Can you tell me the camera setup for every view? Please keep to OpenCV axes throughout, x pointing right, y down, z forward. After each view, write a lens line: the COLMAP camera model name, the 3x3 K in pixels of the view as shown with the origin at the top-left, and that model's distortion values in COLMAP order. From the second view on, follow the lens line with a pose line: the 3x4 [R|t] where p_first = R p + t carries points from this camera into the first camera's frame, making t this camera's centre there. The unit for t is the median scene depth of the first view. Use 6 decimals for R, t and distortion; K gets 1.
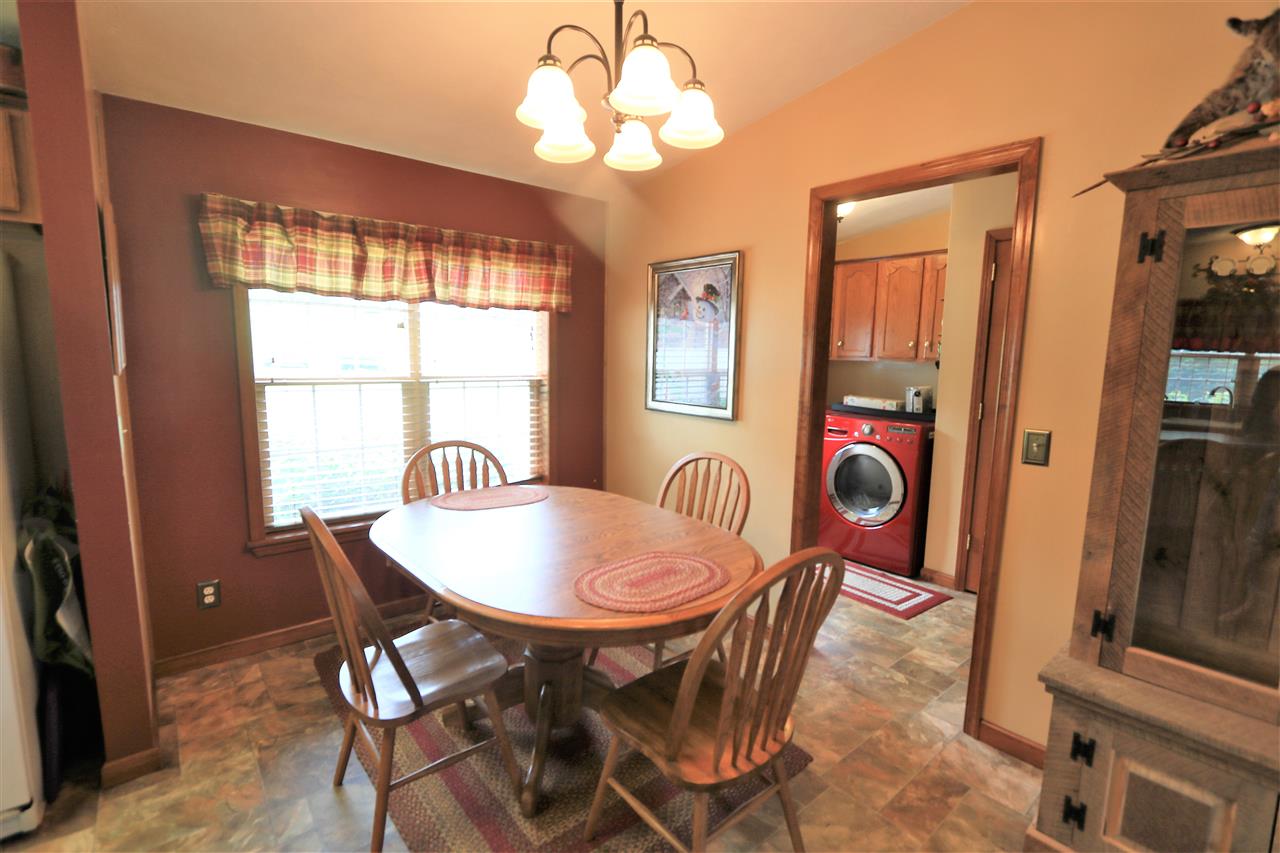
lens RADIAL K [[587.0, 0, 637.0], [0, 587.0, 429.0], [0, 0, 1]] dist [-0.013188, 0.001541]
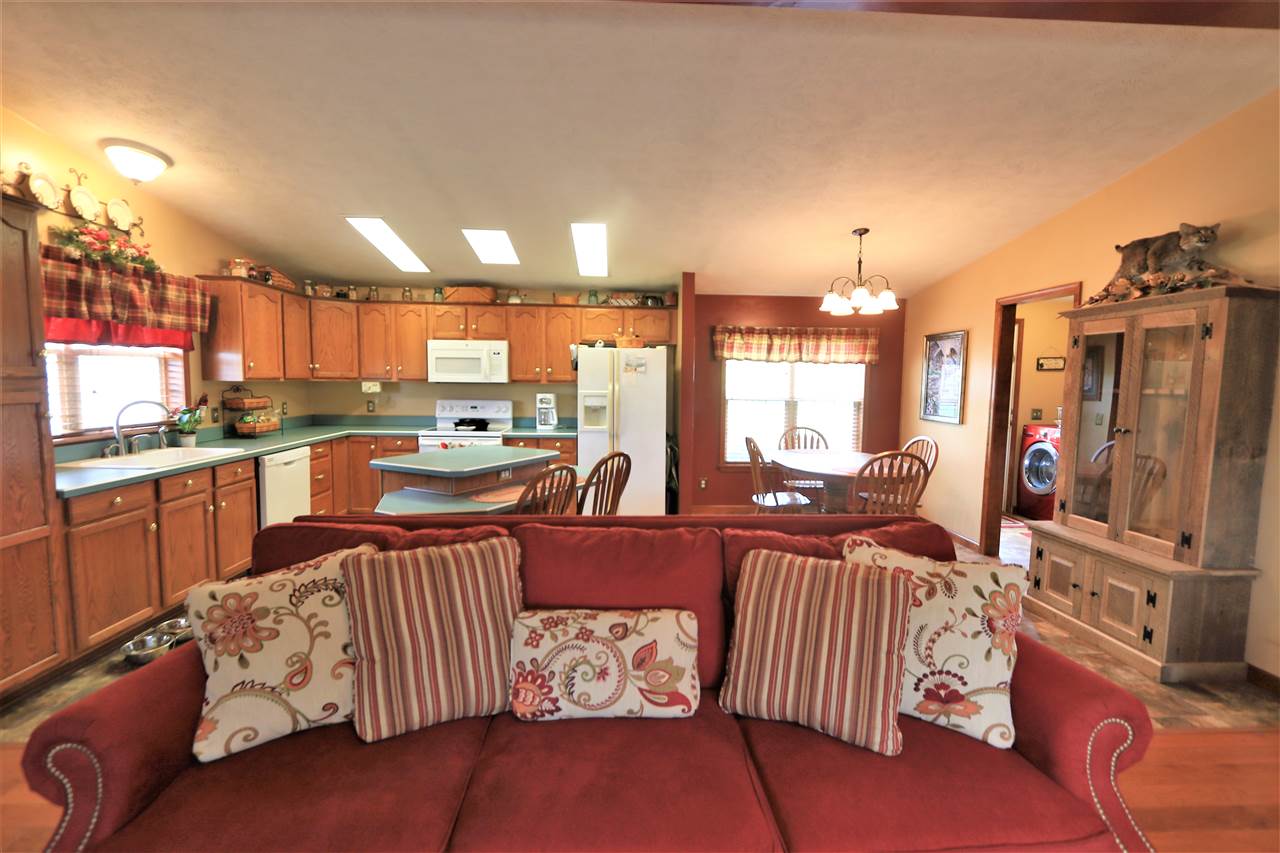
lens RADIAL K [[587.0, 0, 637.0], [0, 587.0, 429.0], [0, 0, 1]] dist [-0.013188, 0.001541]
pose [[0.793501, 0.044251, -0.606959, 0.543102], [-0.079721, 0.996317, -0.031584, 0.155796], [0.603325, 0.073450, 0.794106, -1.160530]]
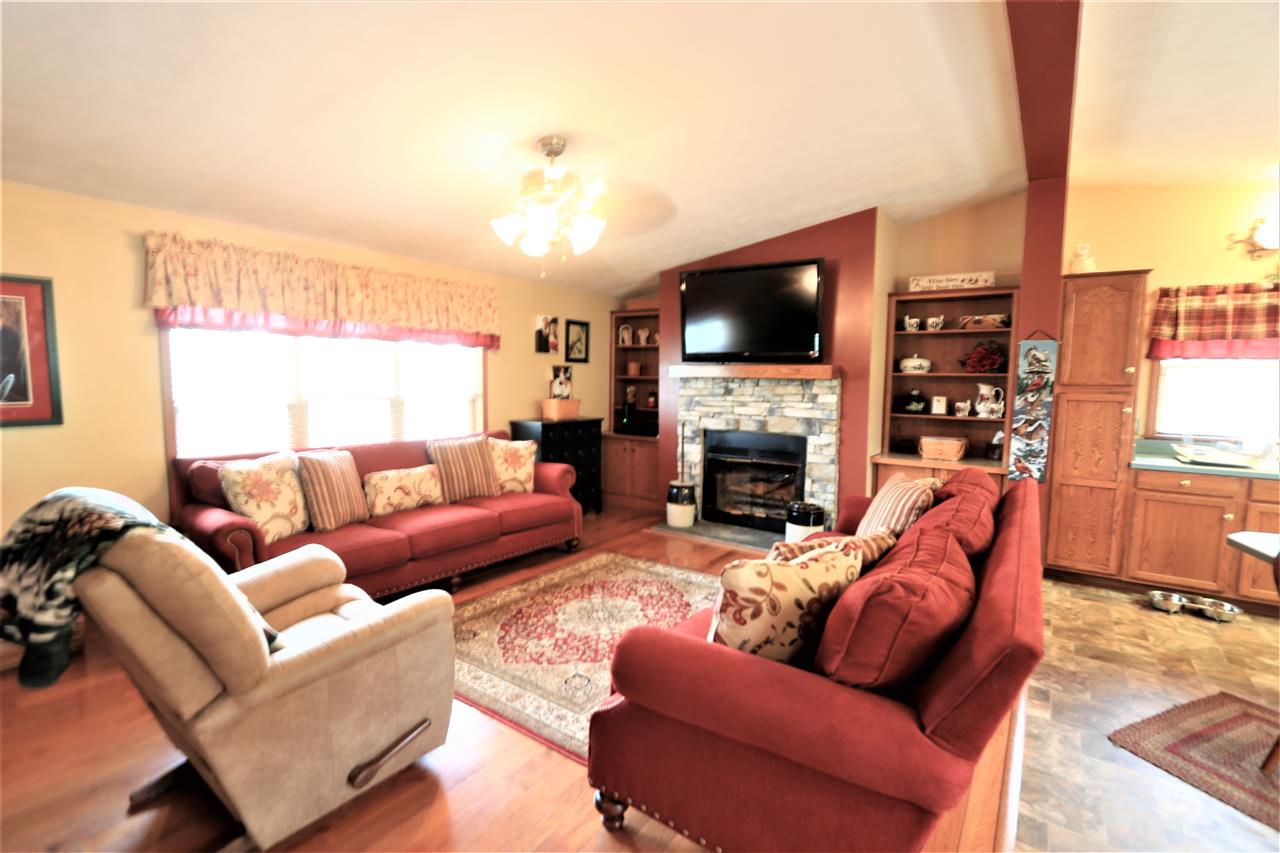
lens RADIAL K [[587.0, 0, 637.0], [0, 587.0, 429.0], [0, 0, 1]] dist [-0.013188, 0.001541]
pose [[-0.967546, -0.008800, -0.252543, 0.745624], [-0.064670, 0.974735, 0.213798, -0.012495], [0.244281, 0.223191, -0.943670, 0.150831]]
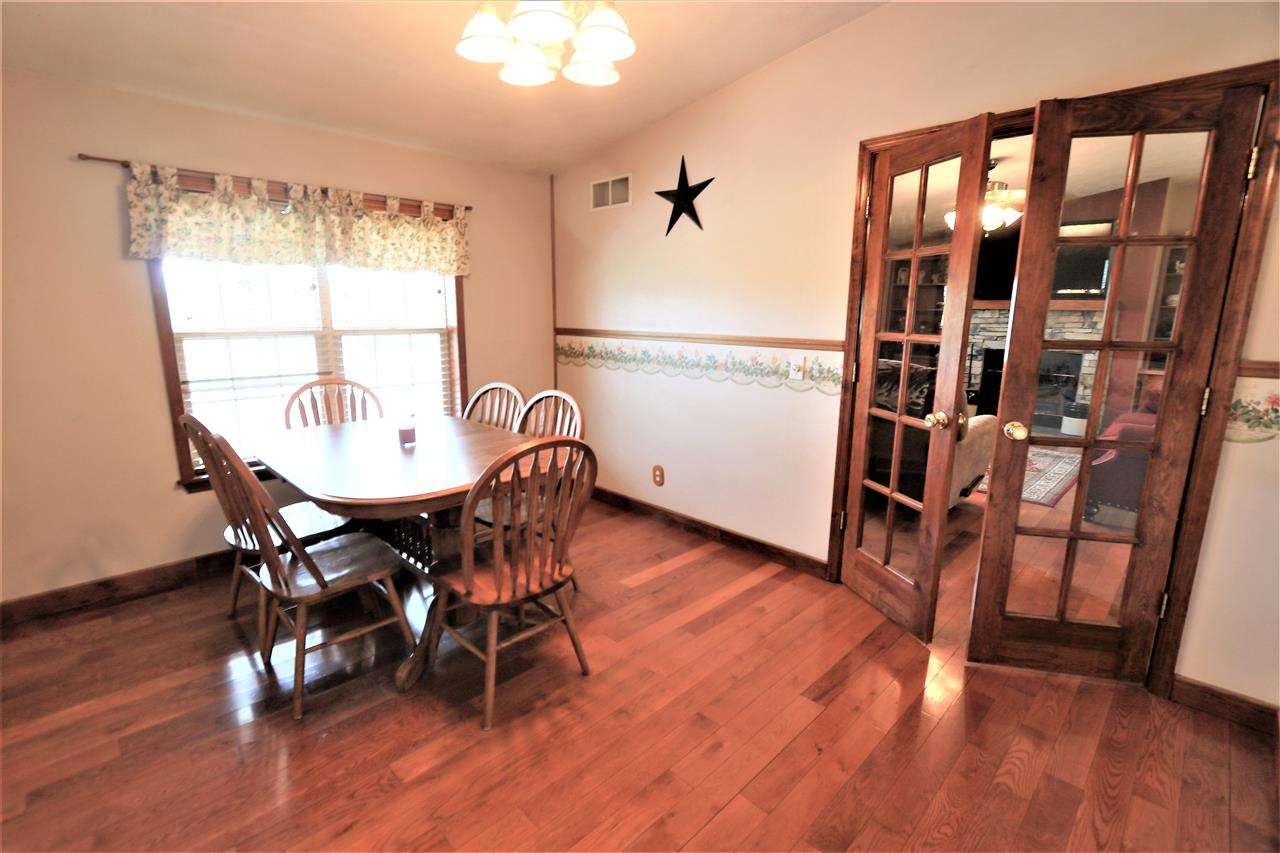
lens RADIAL K [[587.0, 0, 637.0], [0, 587.0, 429.0], [0, 0, 1]] dist [-0.013188, 0.001541]
pose [[-0.995746, -0.011238, -0.091456, 1.934071], [-0.040886, 0.943363, 0.329232, -0.067093], [0.082577, 0.331571, -0.939809, 0.848109]]
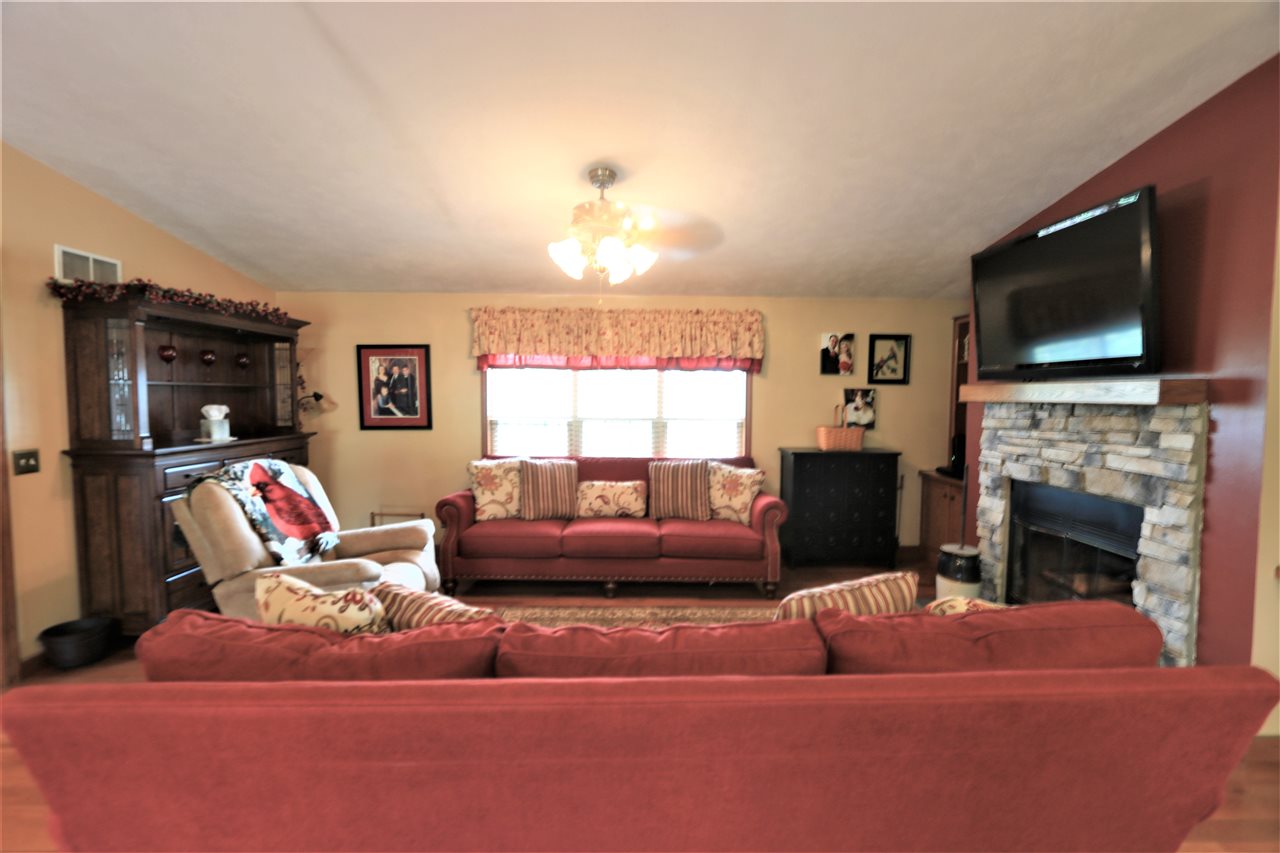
lens RADIAL K [[587.0, 0, 637.0], [0, 587.0, 429.0], [0, 0, 1]] dist [-0.013188, 0.001541]
pose [[-0.777034, -0.059239, 0.626665, -0.244056], [0.064090, 0.982942, 0.172388, 0.003214], [-0.626188, 0.174114, -0.759982, -0.164625]]
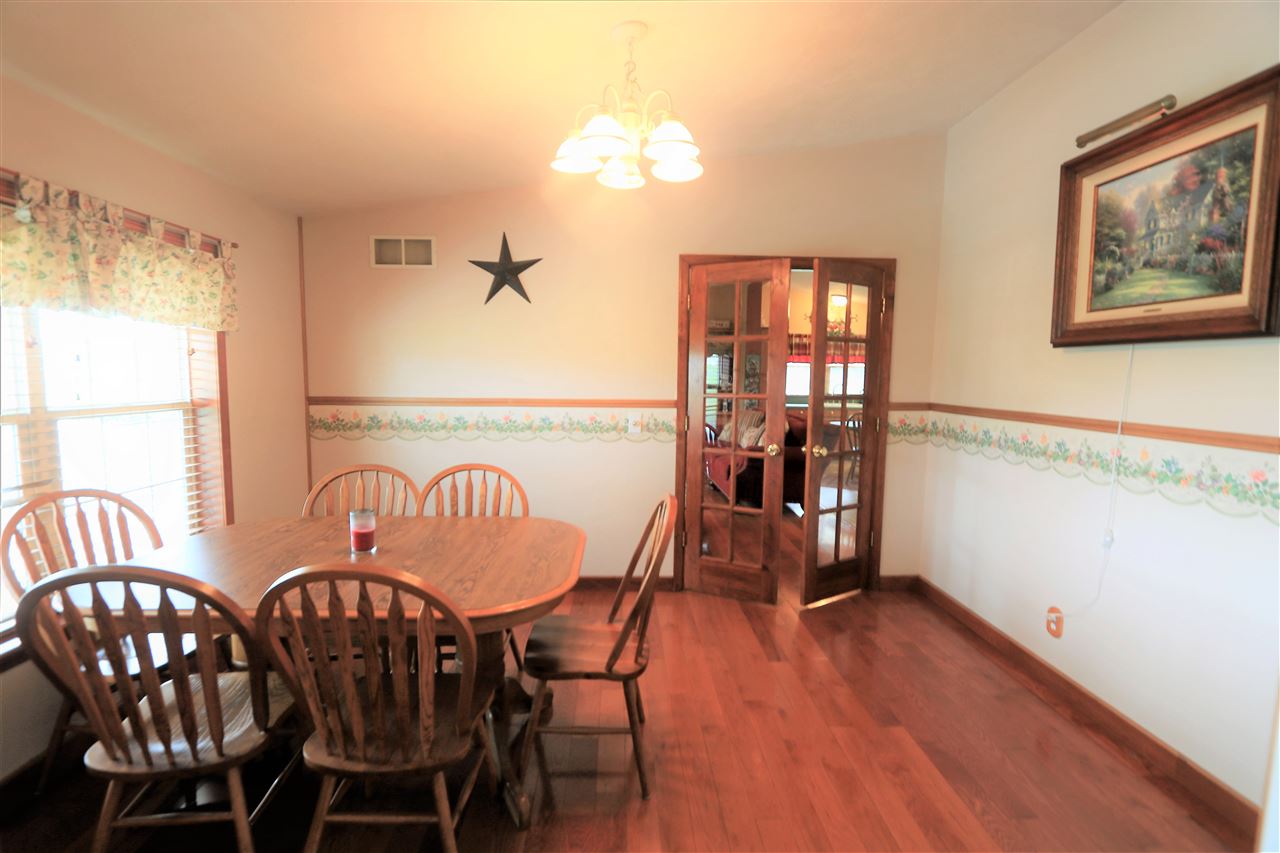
lens RADIAL K [[587.0, 0, 637.0], [0, 587.0, 429.0], [0, 0, 1]] dist [-0.013188, 0.001541]
pose [[-0.614934, 0.048757, -0.787070, 2.658046], [-0.131791, 0.977695, 0.163533, -0.028656], [0.777488, 0.204291, -0.594792, 0.578362]]
